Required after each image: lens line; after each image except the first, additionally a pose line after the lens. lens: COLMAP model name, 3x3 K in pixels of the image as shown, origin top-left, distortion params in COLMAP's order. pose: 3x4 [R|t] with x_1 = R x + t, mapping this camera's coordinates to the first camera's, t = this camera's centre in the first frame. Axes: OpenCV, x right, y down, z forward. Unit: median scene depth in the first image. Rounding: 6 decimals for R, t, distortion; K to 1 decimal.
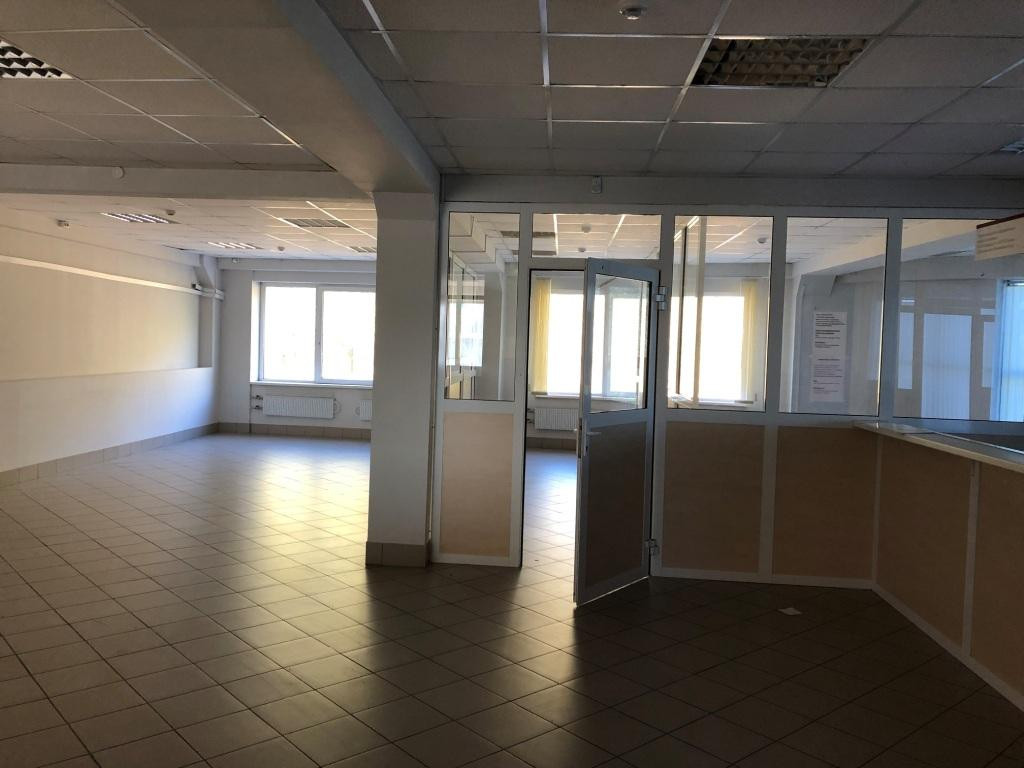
lens RADIAL K [[831.9, 0, 501.6], [0, 831.9, 376.3], [0, 0, 1]] dist [0.047702, -0.044308]
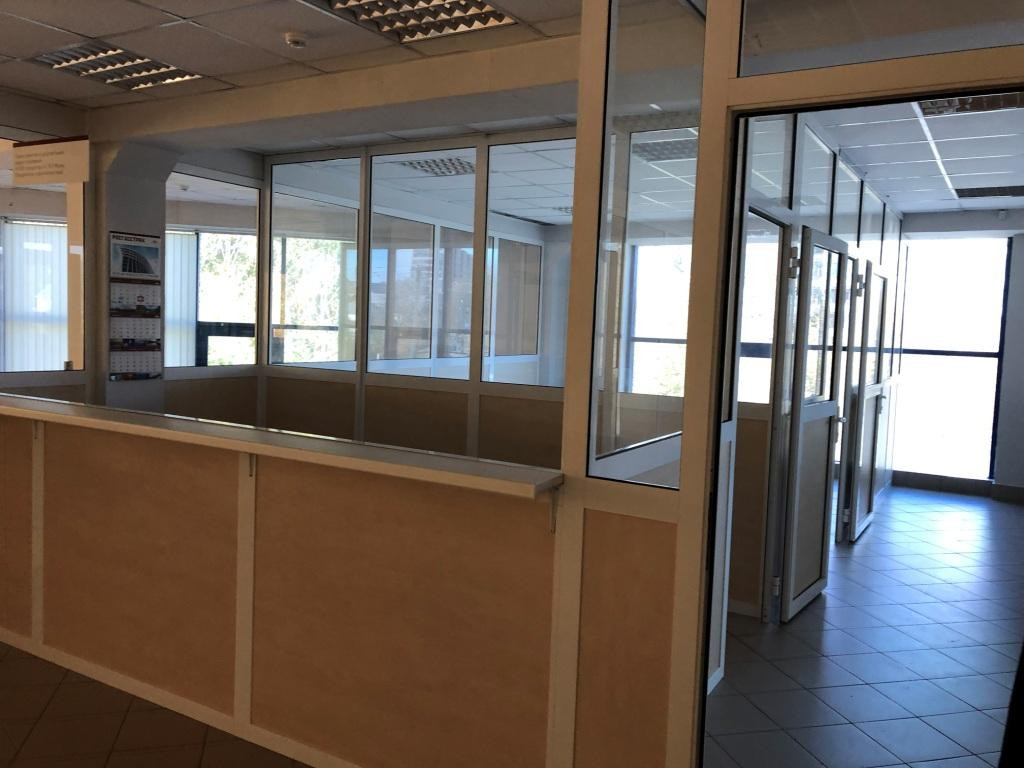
lens RADIAL K [[831.9, 0, 512.9], [0, 831.9, 374.6], [0, 0, 1]] dist [0.047702, -0.044308]
pose [[0.446351, -0.073050, 0.891872, 0.013194], [0.015009, 0.997133, 0.074160, -0.002039], [-0.894732, -0.019715, 0.446167, 0.135081]]
